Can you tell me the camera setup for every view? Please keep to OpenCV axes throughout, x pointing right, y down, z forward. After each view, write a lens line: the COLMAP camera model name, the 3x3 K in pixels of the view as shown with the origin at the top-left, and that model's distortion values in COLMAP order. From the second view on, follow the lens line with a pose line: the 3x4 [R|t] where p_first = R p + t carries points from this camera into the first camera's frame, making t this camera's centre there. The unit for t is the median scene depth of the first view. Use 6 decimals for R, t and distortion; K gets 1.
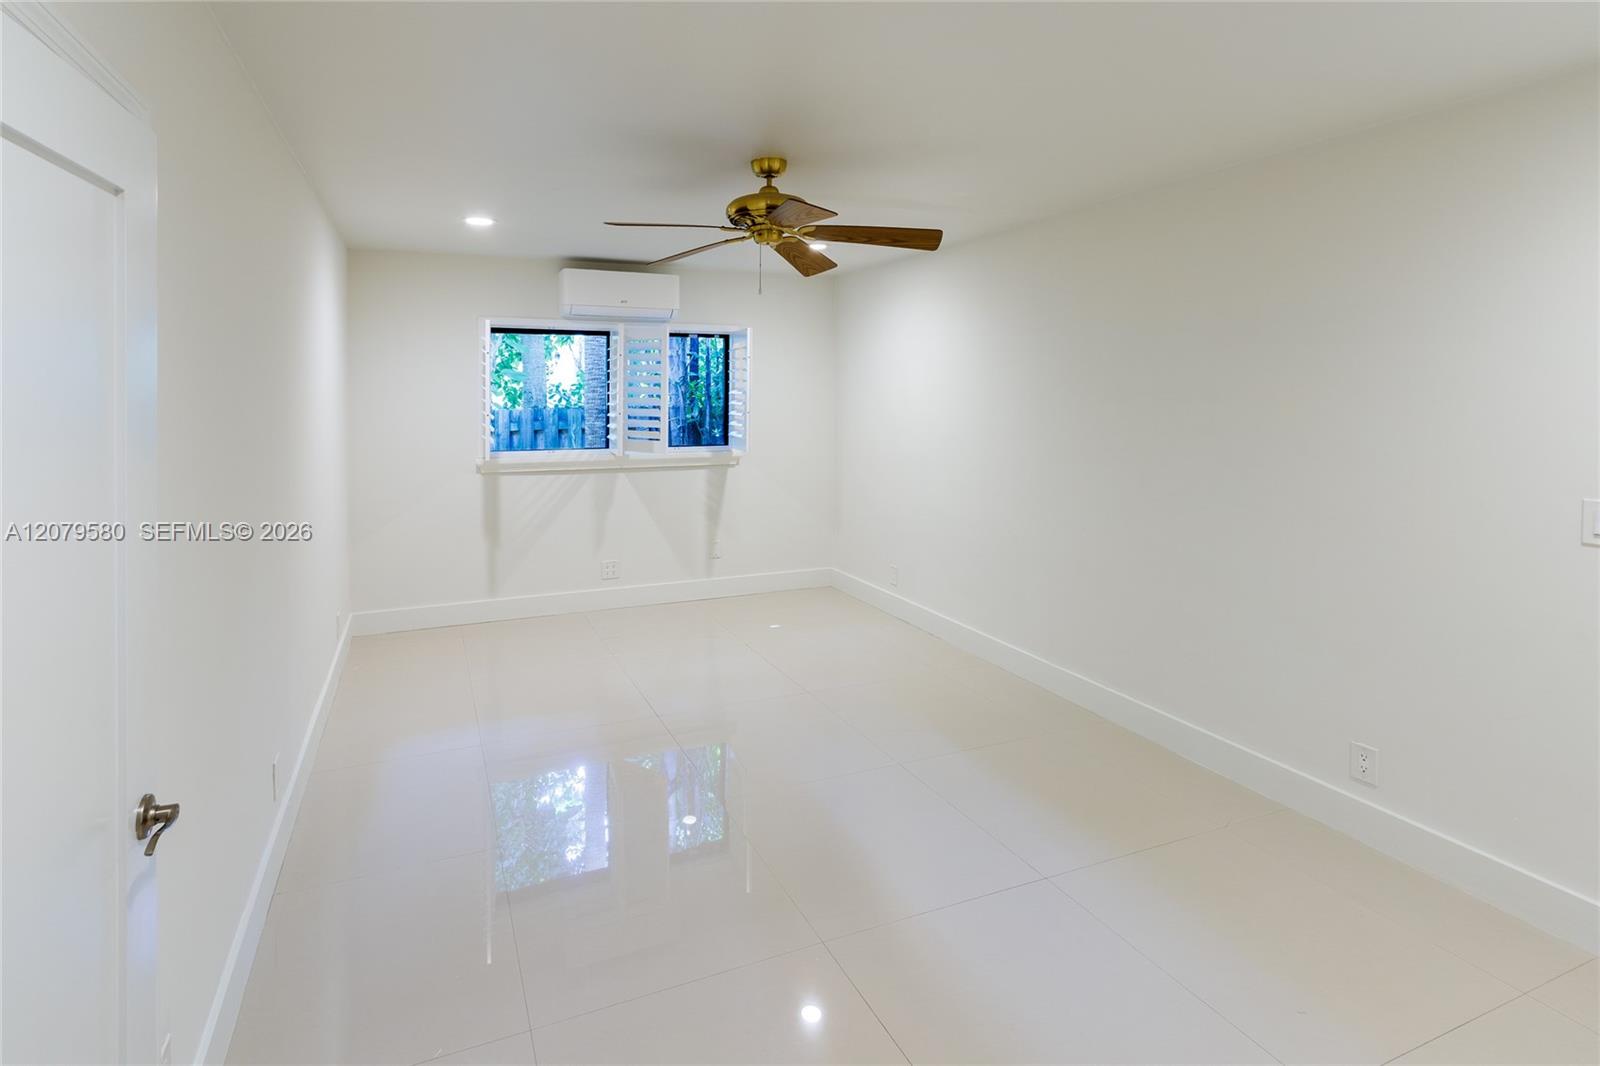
lens RADIAL K [[729.9, 0, 798.1], [0, 729.9, 403.5], [0, 0, 1]] dist [-0.000102, 0.000156]
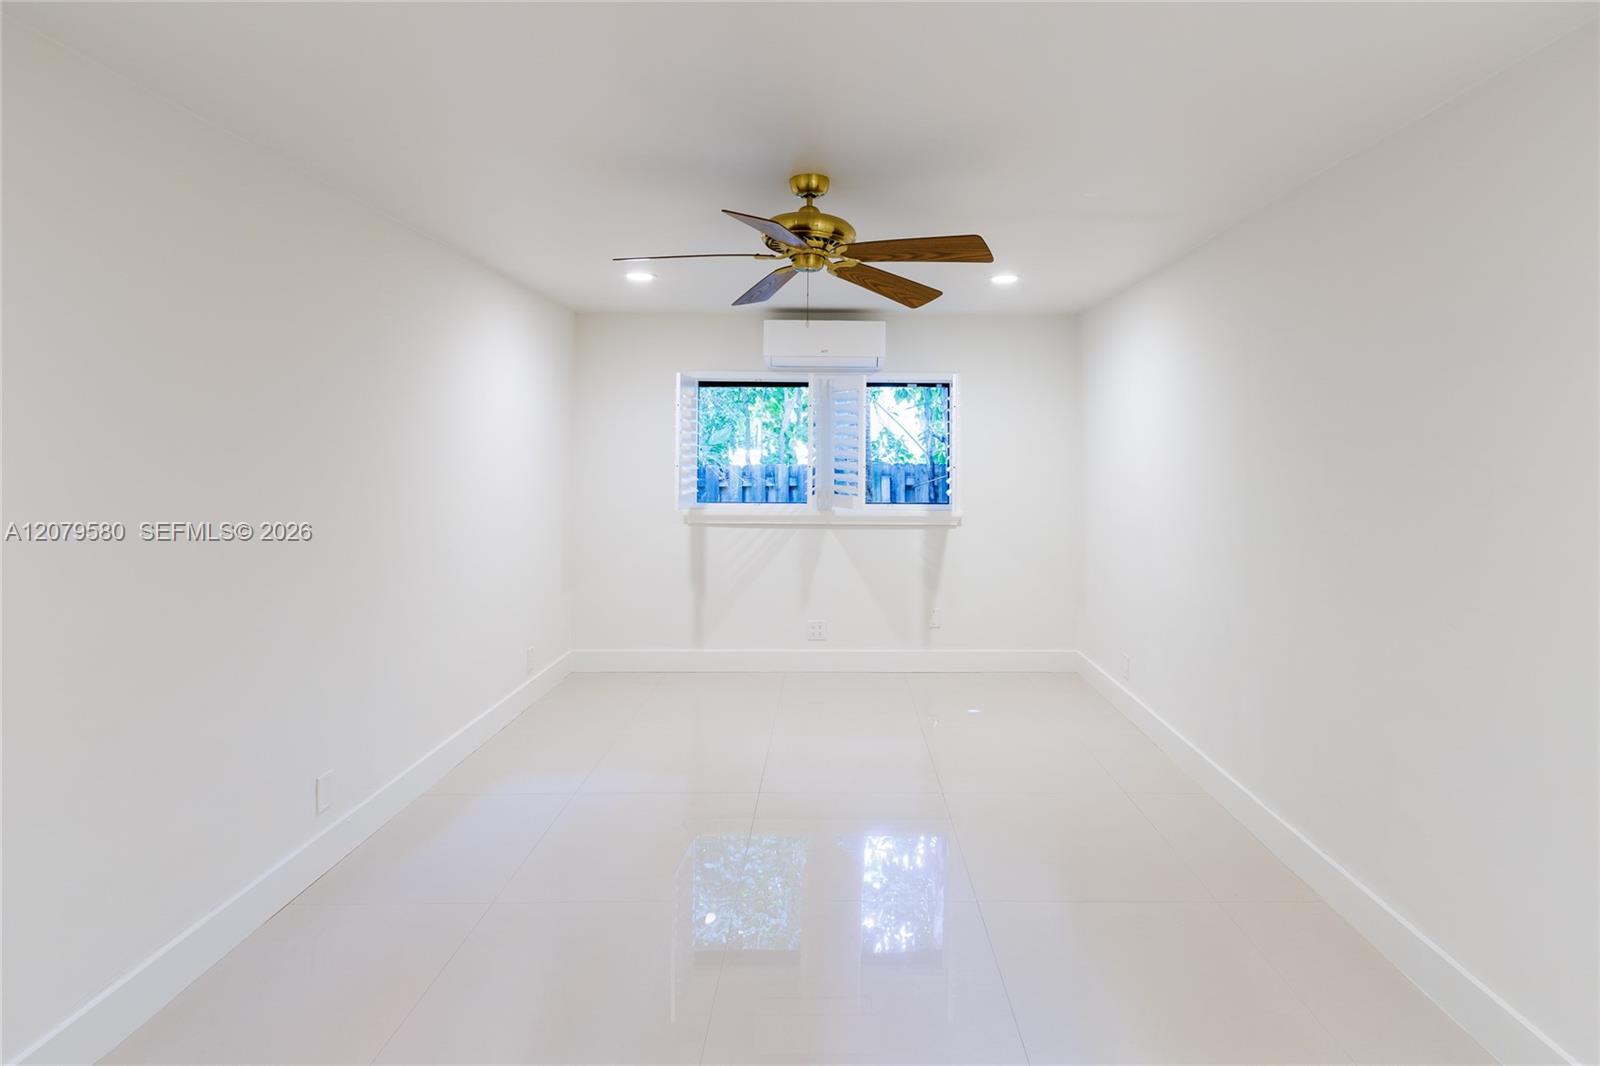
lens RADIAL K [[765.7, 0, 845.1], [0, 765.7, 425.1], [0, 0, 1]] dist [-0.001374, -0.000208]
pose [[0.936283, -0.007928, -0.351158, 0.138840], [-0.009180, 0.998852, -0.047025, 0.005788], [0.351127, 0.047252, 0.935135, 0.064111]]
